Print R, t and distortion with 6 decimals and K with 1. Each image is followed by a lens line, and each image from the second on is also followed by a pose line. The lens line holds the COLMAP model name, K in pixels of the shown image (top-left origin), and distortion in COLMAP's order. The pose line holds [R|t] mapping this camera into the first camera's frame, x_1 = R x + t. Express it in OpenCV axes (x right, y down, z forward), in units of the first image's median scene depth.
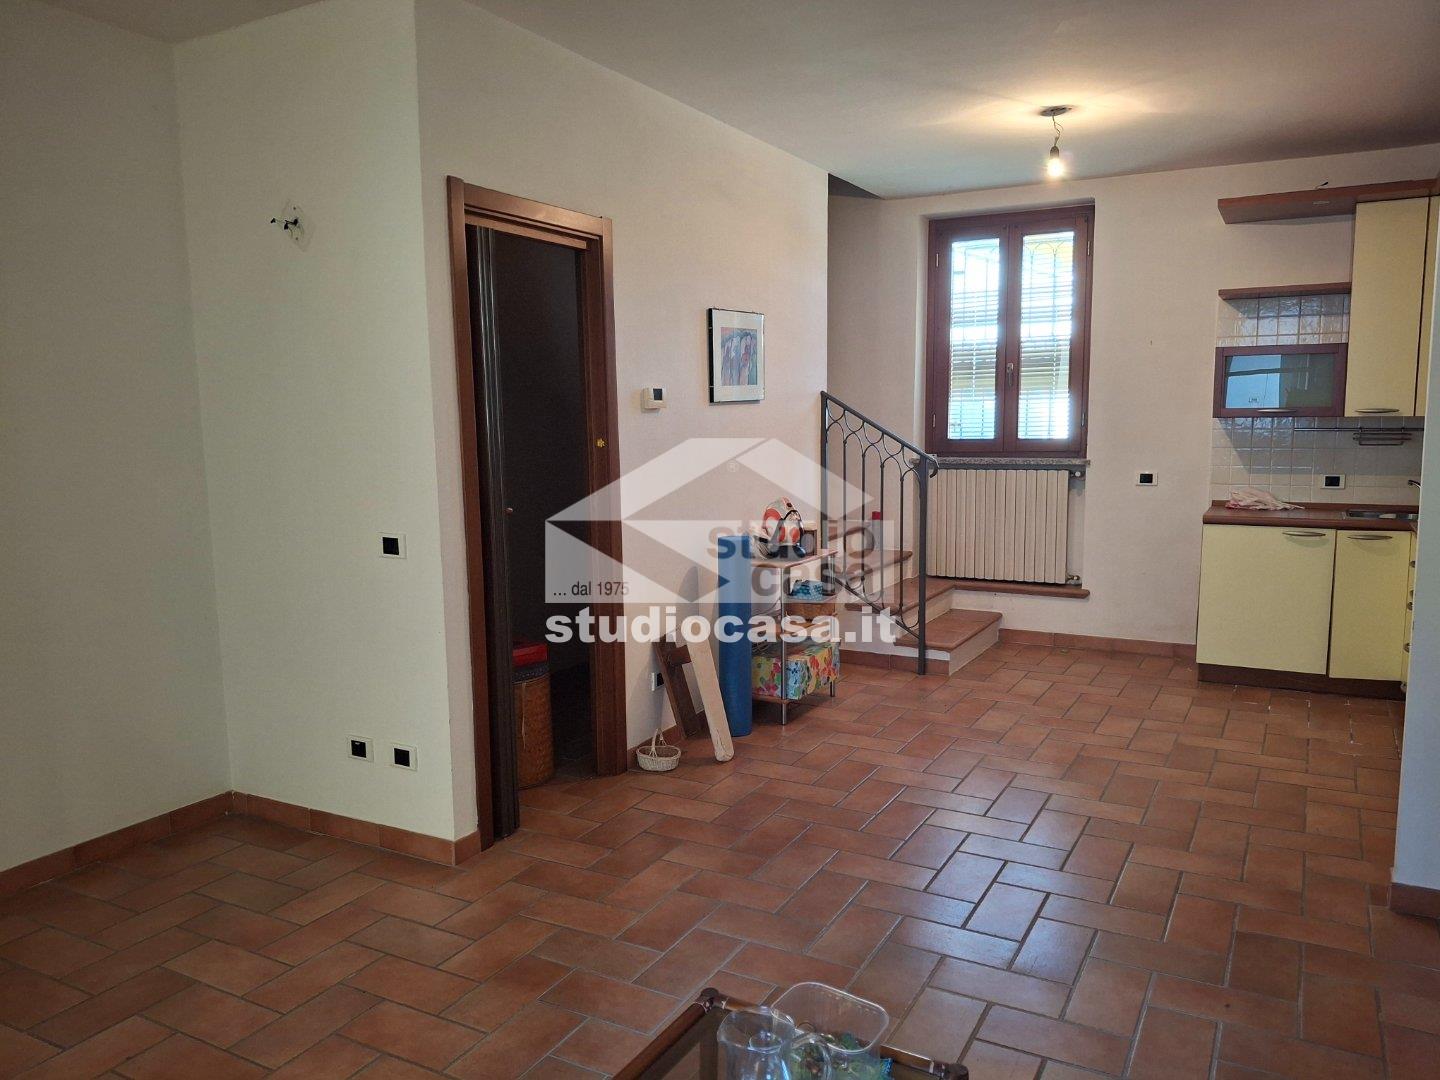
lens RADIAL K [[1072.0, 0, 700.4], [0, 1072.0, 558.8], [0, 0, 1]] dist [0.050320, -0.102505]
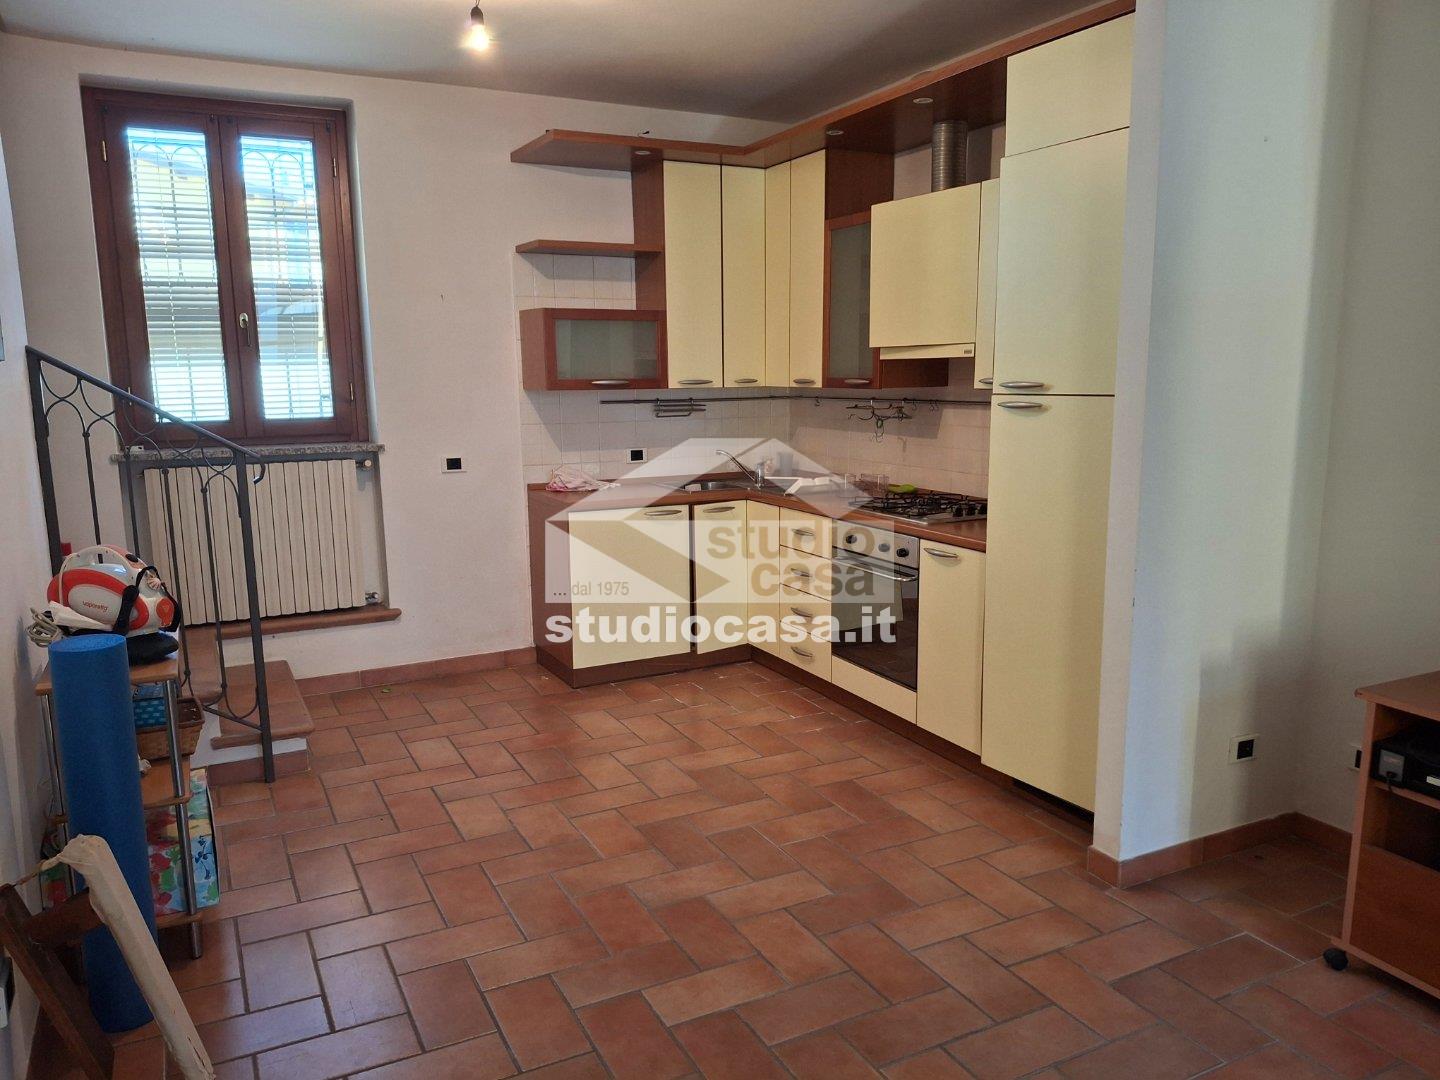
lens RADIAL K [[1072.0, 0, 746.3], [0, 1072.0, 553.1], [0, 0, 1]] dist [0.050320, -0.102505]
pose [[0.535552, -0.135695, 0.833529, -0.193615], [0.116466, 0.989443, 0.086247, -0.061432], [-0.836433, 0.050888, 0.545701, 0.436057]]
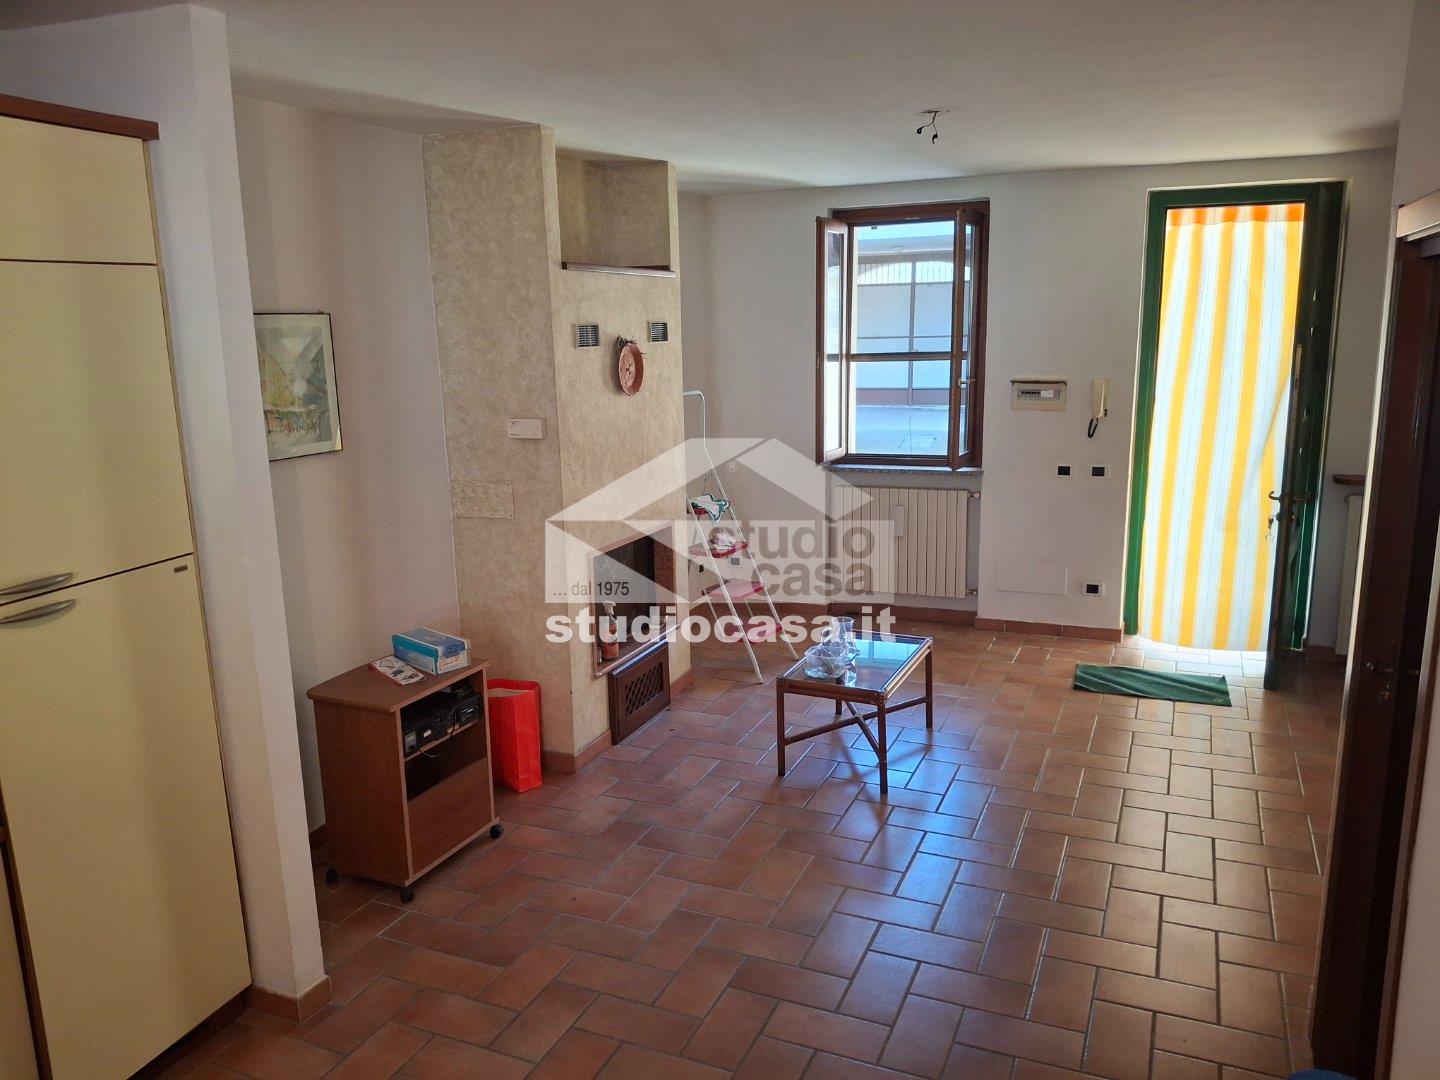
lens RADIAL K [[1072.0, 0, 712.7], [0, 1072.0, 531.0], [0, 0, 1]] dist [0.050320, -0.102505]
pose [[-0.992793, 0.053413, -0.107279, 0.217450], [0.015262, 0.944242, 0.328897, -0.257766], [0.118865, 0.324890, -0.938253, 1.111824]]
